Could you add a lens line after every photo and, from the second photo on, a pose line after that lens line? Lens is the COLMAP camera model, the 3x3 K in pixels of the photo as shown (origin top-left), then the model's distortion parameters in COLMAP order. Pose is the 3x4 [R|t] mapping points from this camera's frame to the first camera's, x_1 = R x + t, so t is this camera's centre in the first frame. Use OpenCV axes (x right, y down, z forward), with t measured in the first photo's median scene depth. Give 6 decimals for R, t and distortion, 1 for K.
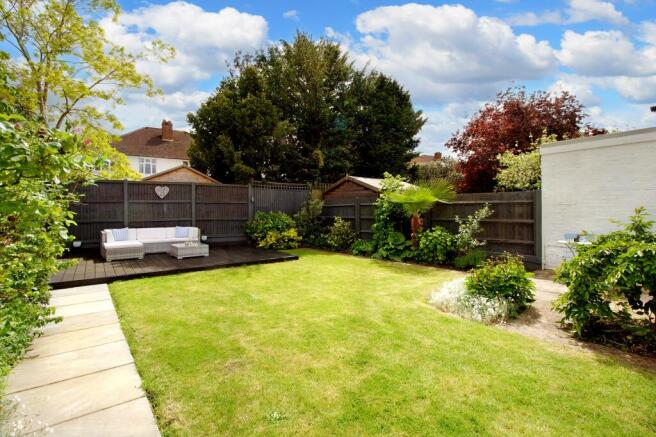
lens RADIAL K [[317.3, 0, 328.0], [0, 317.3, 218.5], [0, 0, 1]] dist [-0.001778, -0.000172]
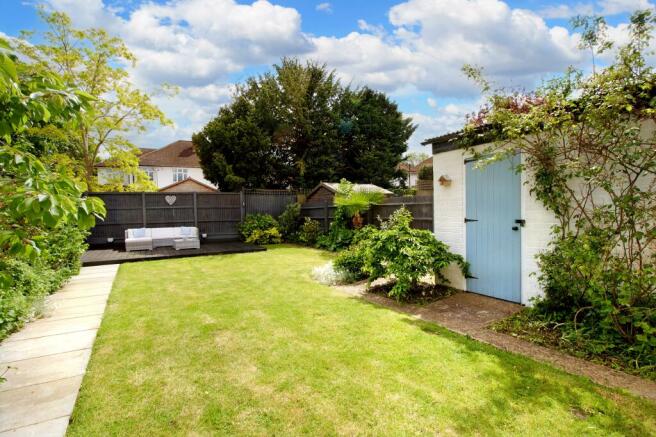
lens RADIAL K [[313.1, 0, 327.7], [0, 313.1, 228.5], [0, 0, 1]] dist [-0.038760, 0.000037]
pose [[0.994336, -0.009843, -0.105829, 0.226885], [0.012928, 0.999510, 0.028508, 0.004280], [0.105497, -0.029714, 0.993976, -0.177790]]
